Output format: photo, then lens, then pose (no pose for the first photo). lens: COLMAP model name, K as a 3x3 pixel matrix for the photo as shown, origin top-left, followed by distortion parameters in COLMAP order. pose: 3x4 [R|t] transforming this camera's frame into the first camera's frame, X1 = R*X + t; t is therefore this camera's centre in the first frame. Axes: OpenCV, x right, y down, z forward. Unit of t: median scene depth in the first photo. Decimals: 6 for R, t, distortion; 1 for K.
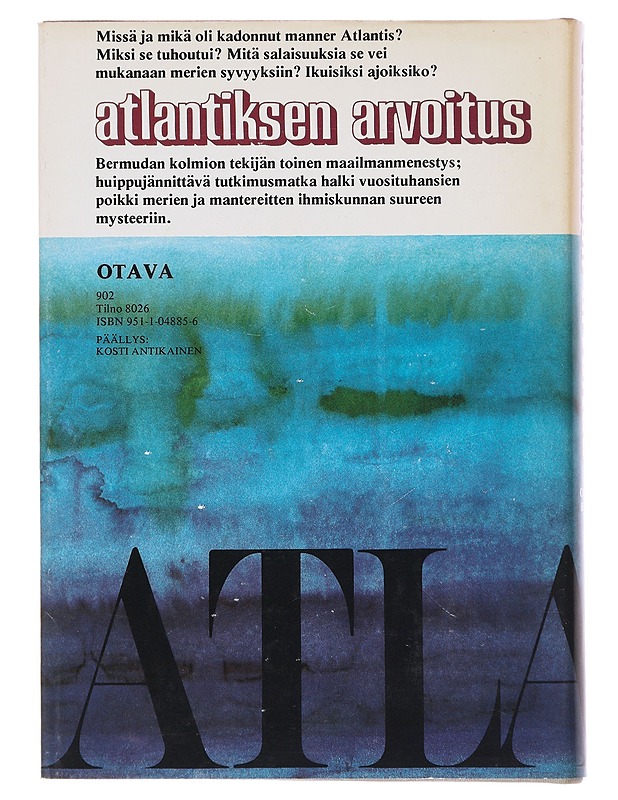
lens RADIAL K [[4068.2, 0, 310.6], [0, 4068.2, 399.0], [0, 0, 1]] dist [0.692538, 0.000000]
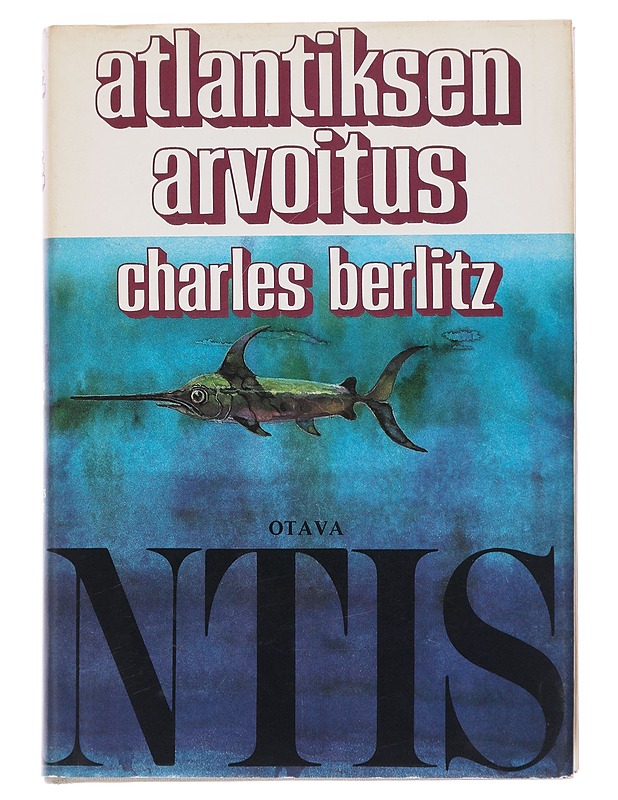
lens RADIAL K [[3826.7, 0, 307.2], [0, 3826.7, 401.1], [0, 0, 1]] dist [0.774292, 0.000000]
pose [[0.999993, -0.000583, 0.003683, -0.025114], [0.000569, 0.999993, 0.003801, -0.025717], [-0.003686, -0.003799, 0.999986, 0.461704]]
